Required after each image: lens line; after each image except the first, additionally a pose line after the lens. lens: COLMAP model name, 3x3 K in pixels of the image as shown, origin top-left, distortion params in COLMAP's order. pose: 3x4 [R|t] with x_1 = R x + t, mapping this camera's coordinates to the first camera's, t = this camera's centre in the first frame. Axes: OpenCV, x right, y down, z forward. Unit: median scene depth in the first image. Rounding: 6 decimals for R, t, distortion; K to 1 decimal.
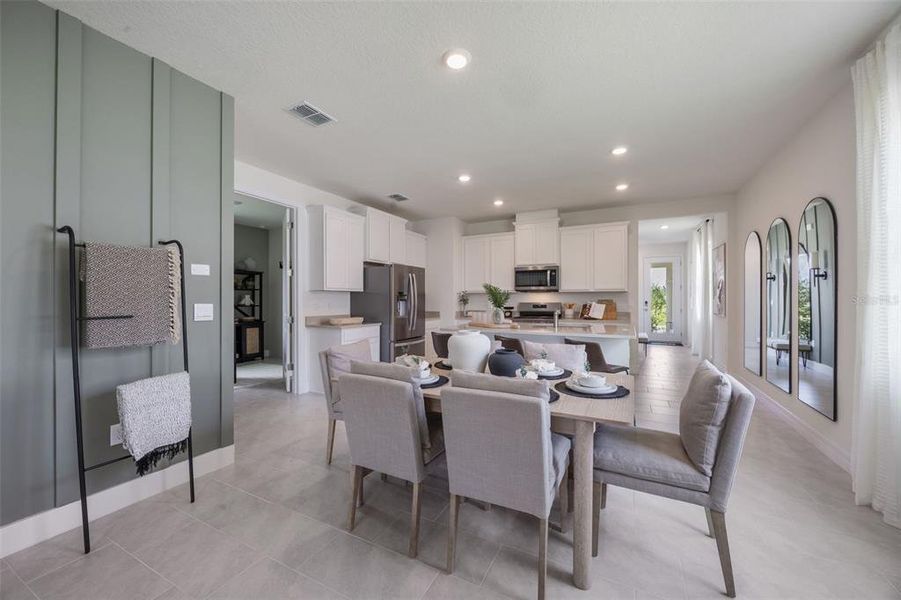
lens RADIAL K [[341.0, 0, 454.7], [0, 341.0, 299.4], [0, 0, 1]] dist [-0.001620, -0.000051]
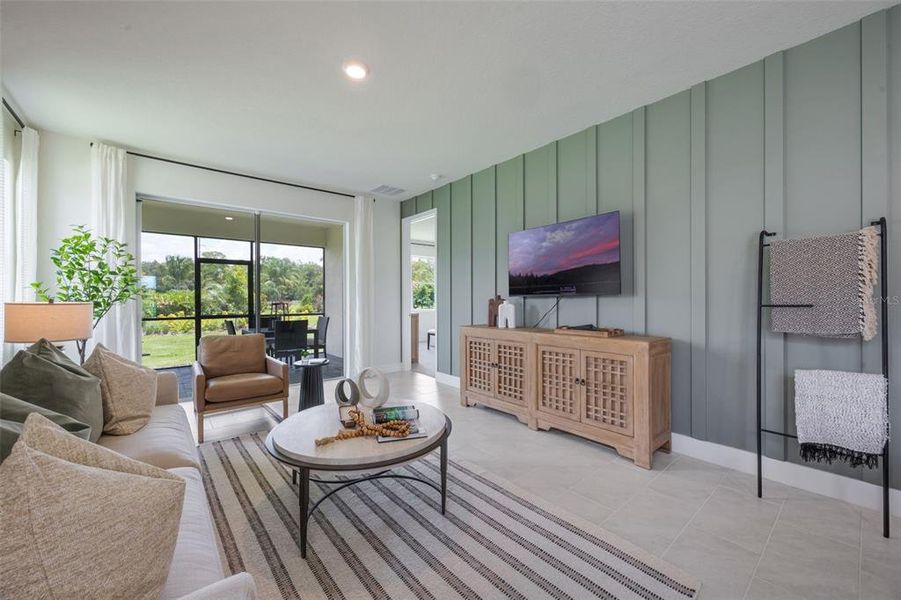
lens RADIAL K [[349.8, 0, 450.6], [0, 349.8, 297.7], [0, 0, 1]] dist [-0.001381, -0.000088]
pose [[-0.390777, 0.001748, -0.920484, 0.142148], [0.005095, 0.999987, -0.000264, 0.006927], [0.920471, -0.004793, -0.390781, 0.132894]]
